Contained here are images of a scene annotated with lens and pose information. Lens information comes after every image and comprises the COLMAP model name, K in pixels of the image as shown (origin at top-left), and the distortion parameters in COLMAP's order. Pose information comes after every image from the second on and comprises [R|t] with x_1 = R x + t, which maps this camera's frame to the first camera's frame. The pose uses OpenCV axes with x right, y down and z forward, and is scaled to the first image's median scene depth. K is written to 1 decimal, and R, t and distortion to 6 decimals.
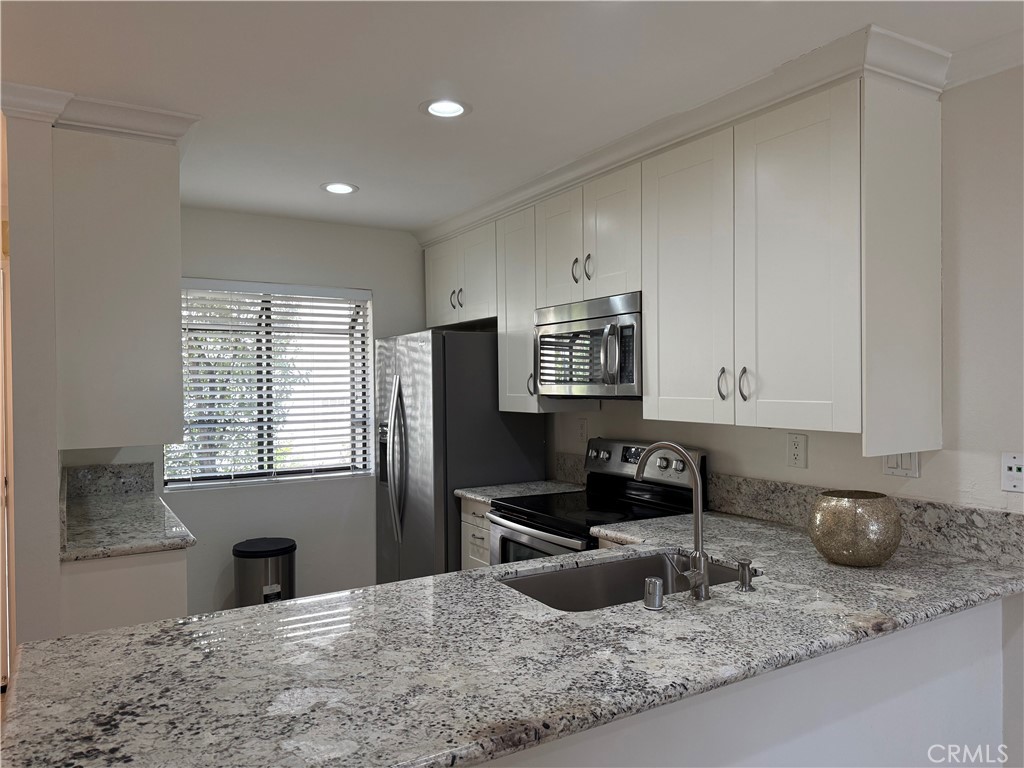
lens RADIAL K [[723.5, 0, 511.0], [0, 723.5, 392.5], [0, 0, 1]] dist [0.159422, 0.000426]
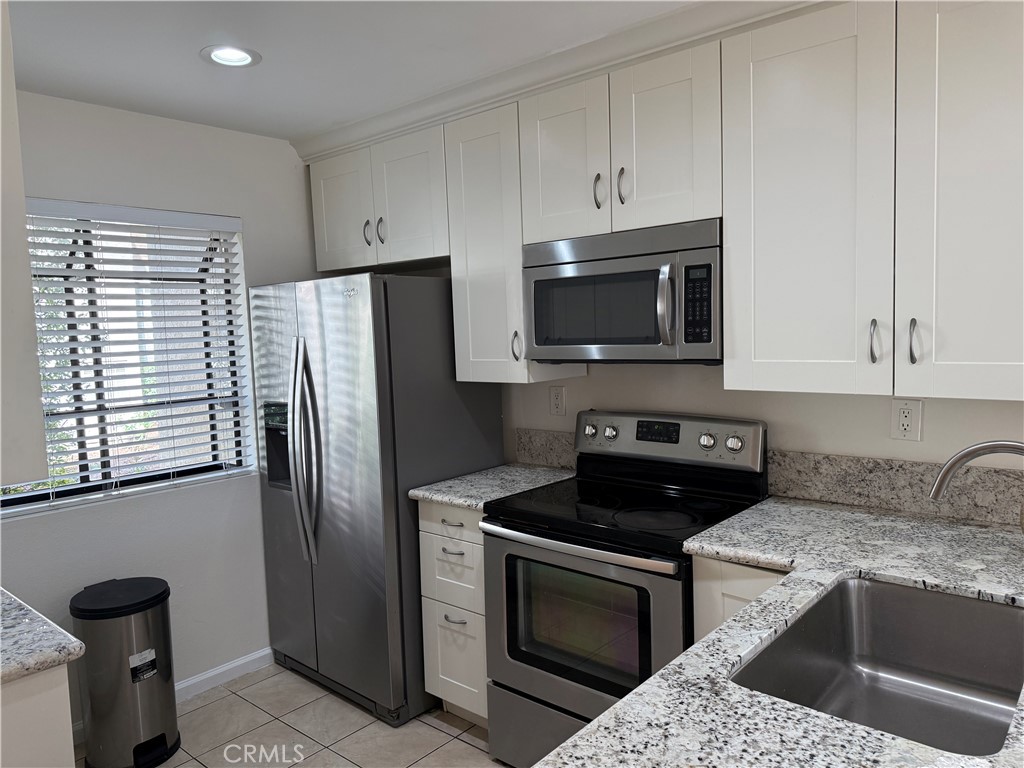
lens RADIAL K [[728.3, 0, 512.0], [0, 728.3, 384.0], [0, 0, 1]] dist [0.145559, -0.173437]
pose [[0.951577, -0.047737, 0.303682, -0.204891], [0.030227, 0.997612, 0.062103, -0.018443], [-0.305922, -0.049916, 0.950747, 0.268656]]
